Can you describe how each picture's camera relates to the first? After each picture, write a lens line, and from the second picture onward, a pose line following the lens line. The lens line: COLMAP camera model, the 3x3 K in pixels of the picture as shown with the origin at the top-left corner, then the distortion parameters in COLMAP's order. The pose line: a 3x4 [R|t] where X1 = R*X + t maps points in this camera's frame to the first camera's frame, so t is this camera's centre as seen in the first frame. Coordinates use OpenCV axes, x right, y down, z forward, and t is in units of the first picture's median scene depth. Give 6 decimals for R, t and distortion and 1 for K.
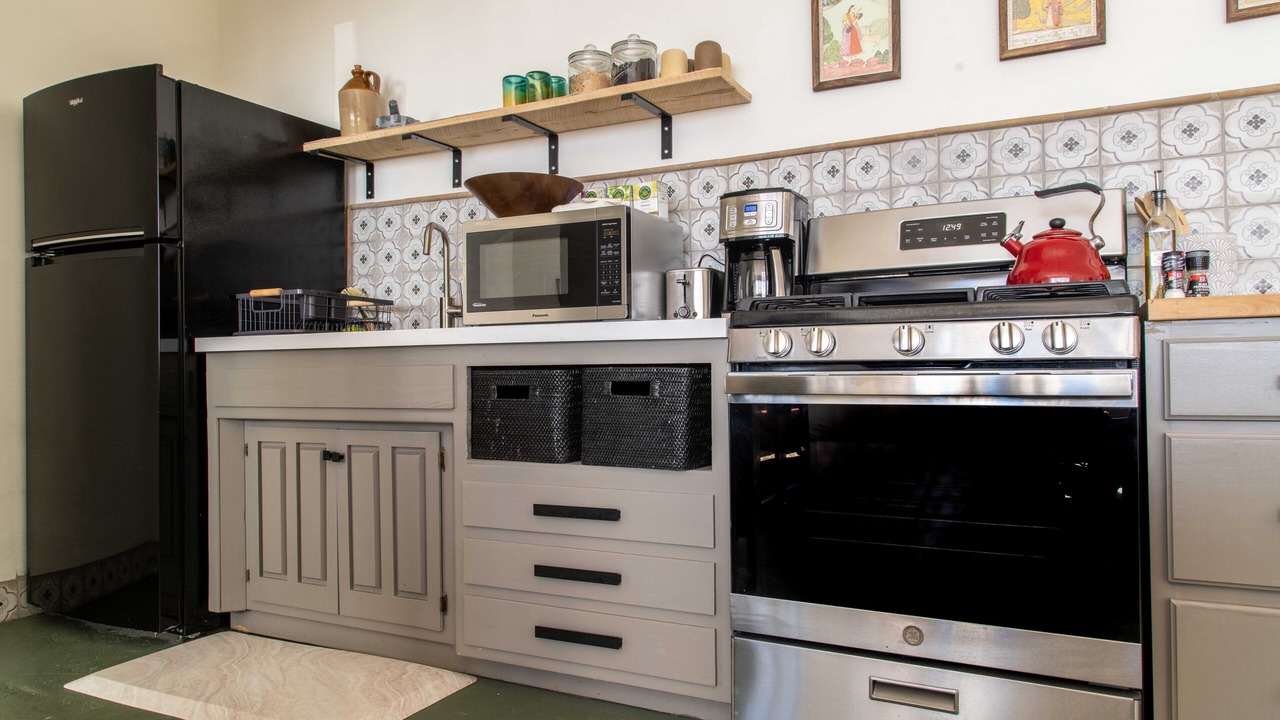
lens RADIAL K [[870.1, 0, 645.8], [0, 870.1, 364.8], [0, 0, 1]] dist [0.010763, 0.001212]
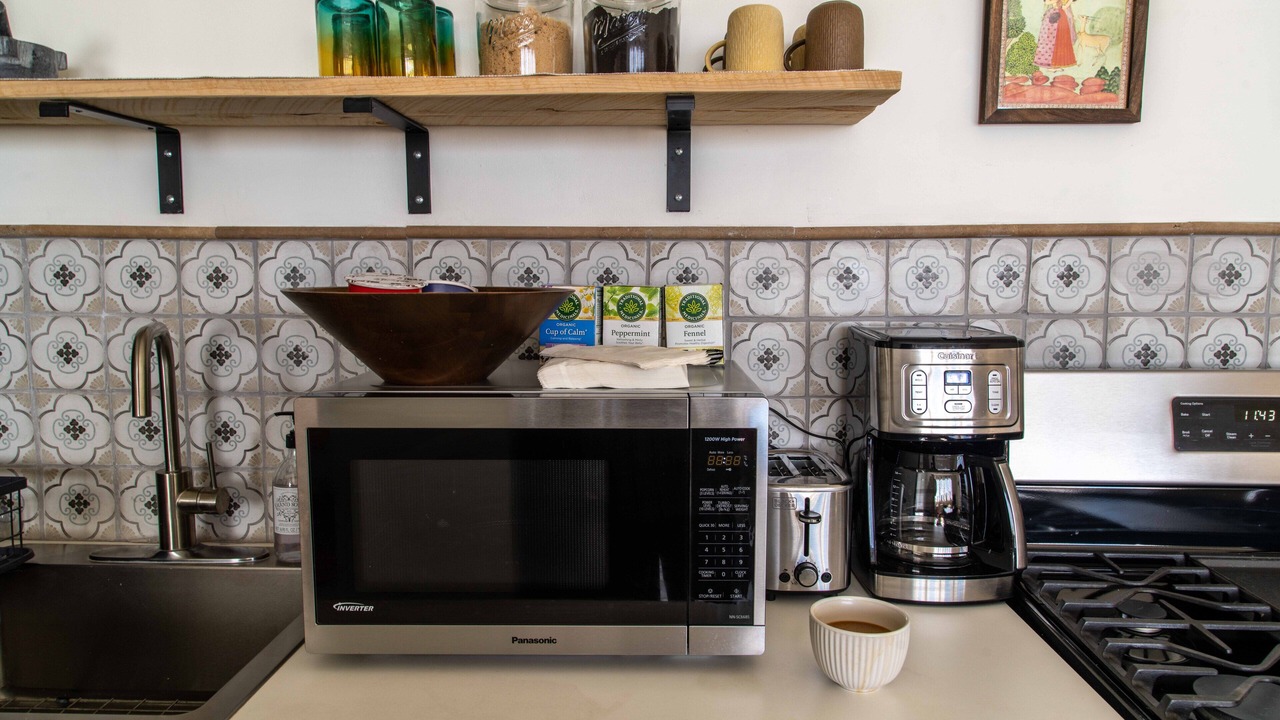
lens RADIAL K [[852.6, 0, 645.6], [0, 852.6, 364.4], [0, 0, 1]] dist [0.003349, 0.000378]
pose [[0.904739, -0.038072, 0.424261, -0.232222], [-0.014680, 0.992619, 0.120381, -0.229473], [-0.425712, -0.115142, 0.897503, 0.604346]]
